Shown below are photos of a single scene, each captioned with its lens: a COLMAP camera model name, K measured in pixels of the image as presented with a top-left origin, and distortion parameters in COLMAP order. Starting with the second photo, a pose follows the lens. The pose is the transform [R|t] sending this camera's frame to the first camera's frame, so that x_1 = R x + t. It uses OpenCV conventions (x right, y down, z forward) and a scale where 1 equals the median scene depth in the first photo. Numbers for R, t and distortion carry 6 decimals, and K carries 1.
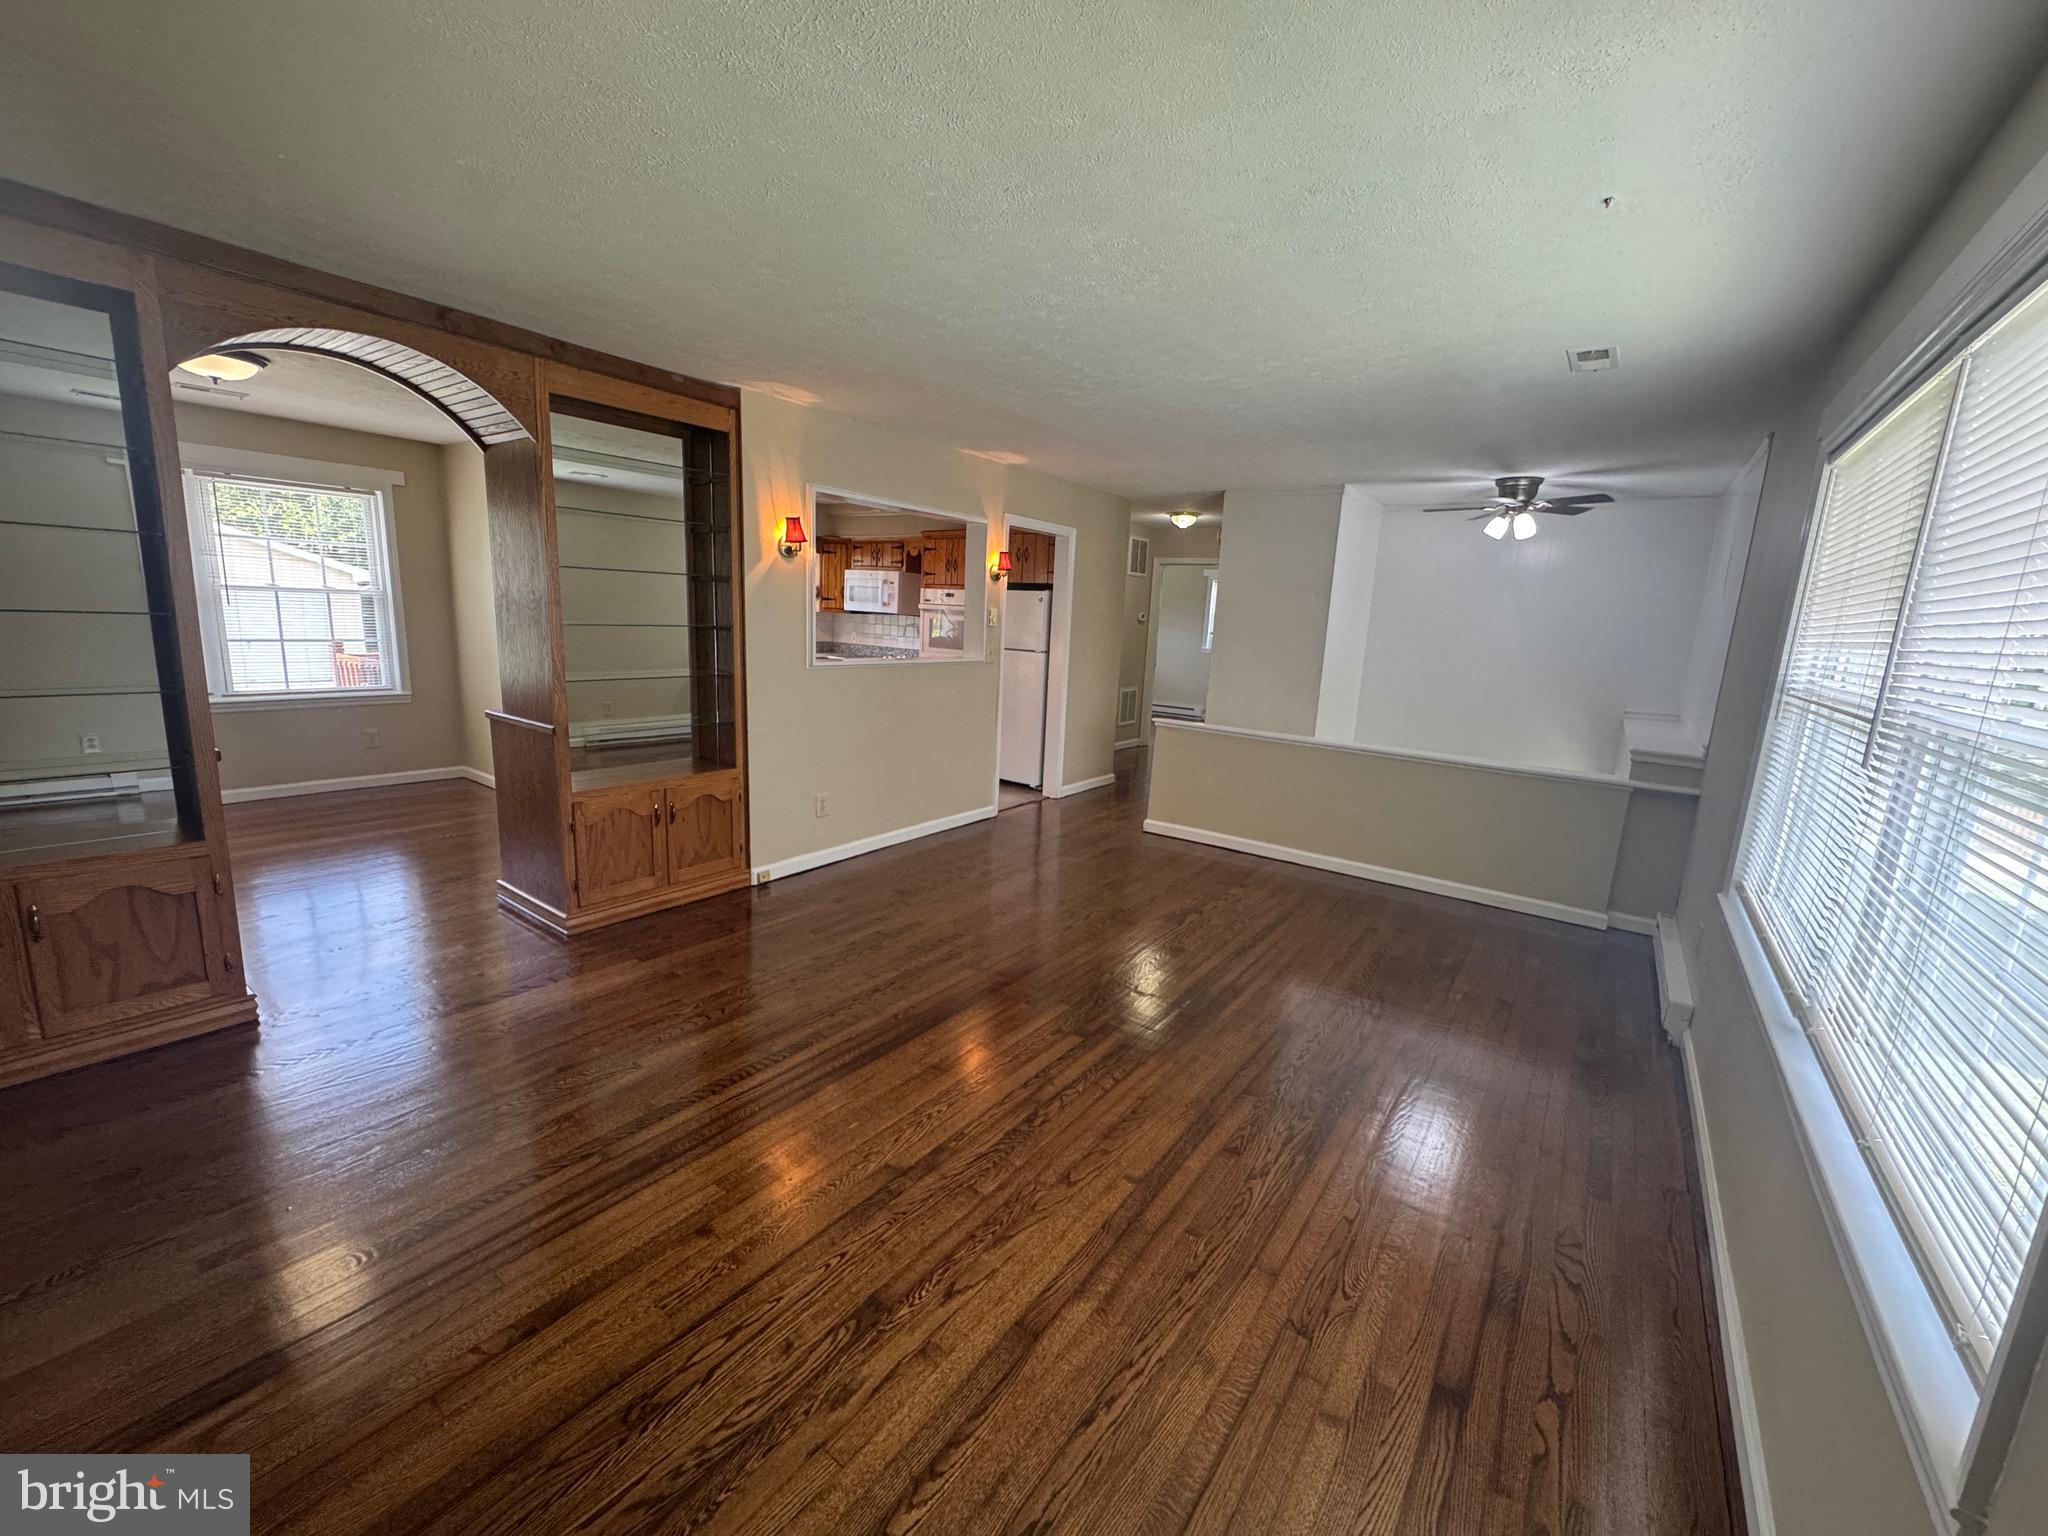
lens RADIAL K [[822.0, 0, 1021.0], [0, 822.0, 770.5], [0, 0, 1]] dist [0.010752, -0.000464]
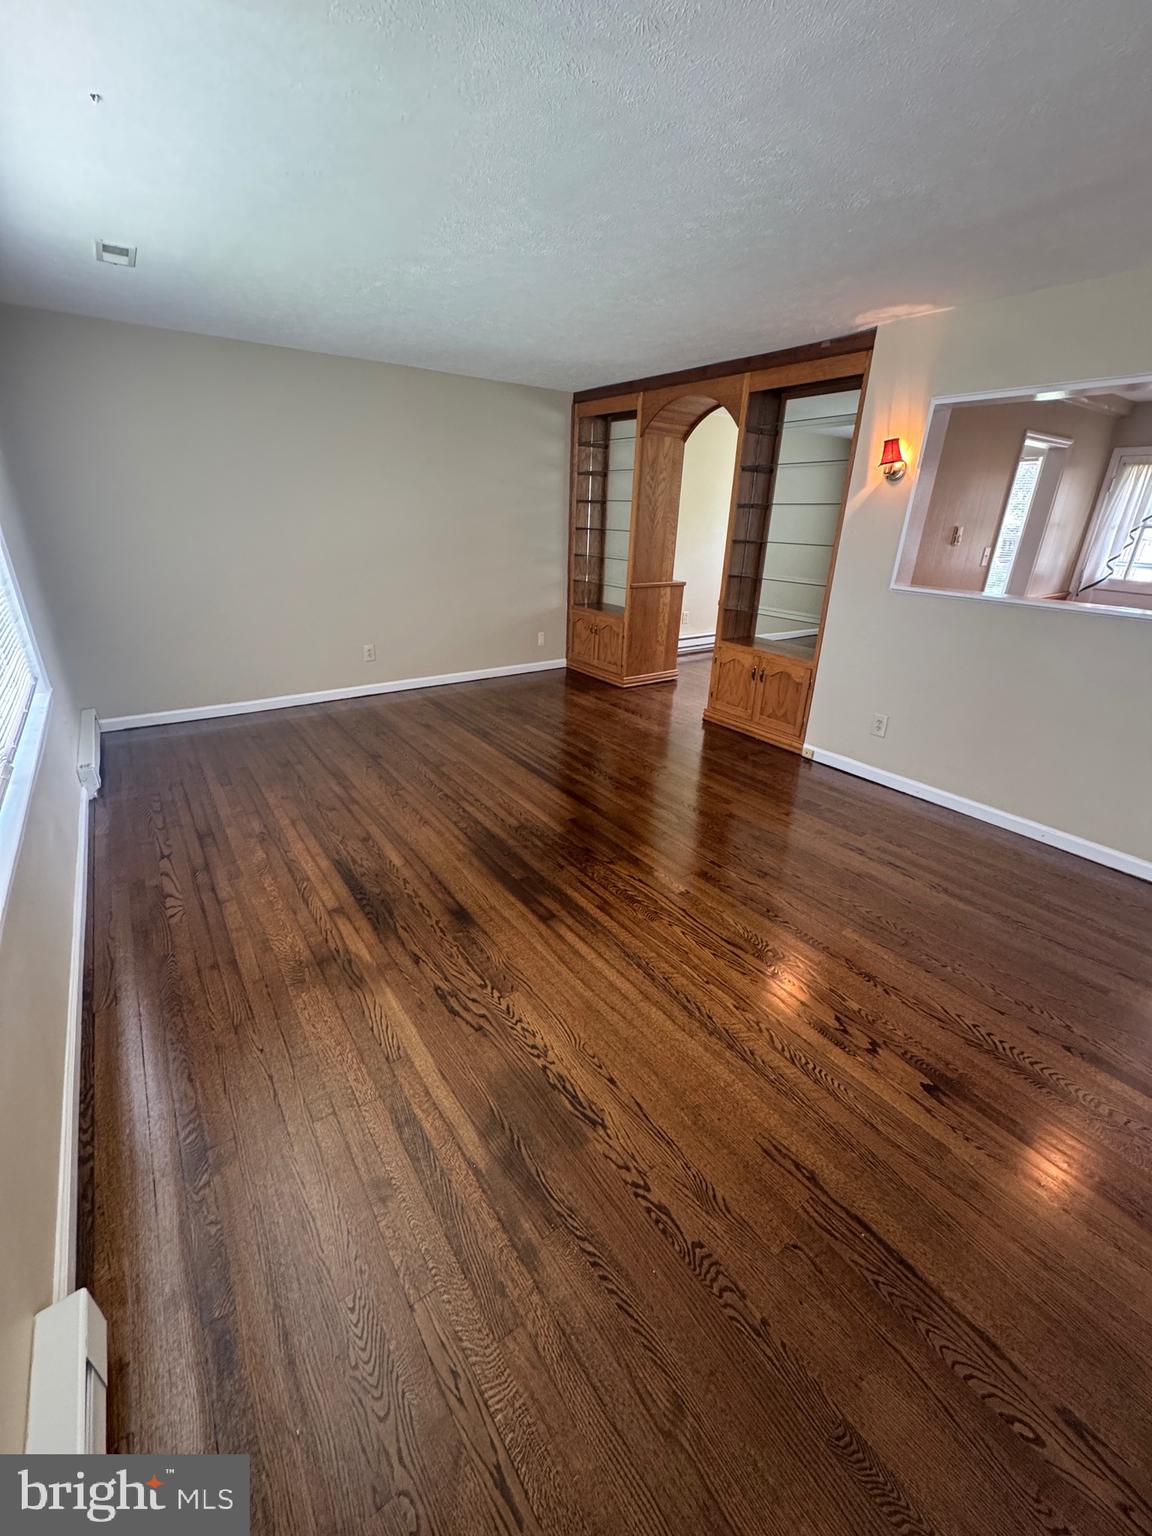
lens RADIAL K [[616.5, 0, 569.5], [0, 616.5, 761.2], [0, 0, 1]] dist [0.010752, -0.000464]
pose [[-0.317953, 0.303346, -0.898269, 0.703515], [-0.226812, 0.895589, 0.382723, -0.149793], [0.920577, 0.325426, -0.215952, 0.932690]]
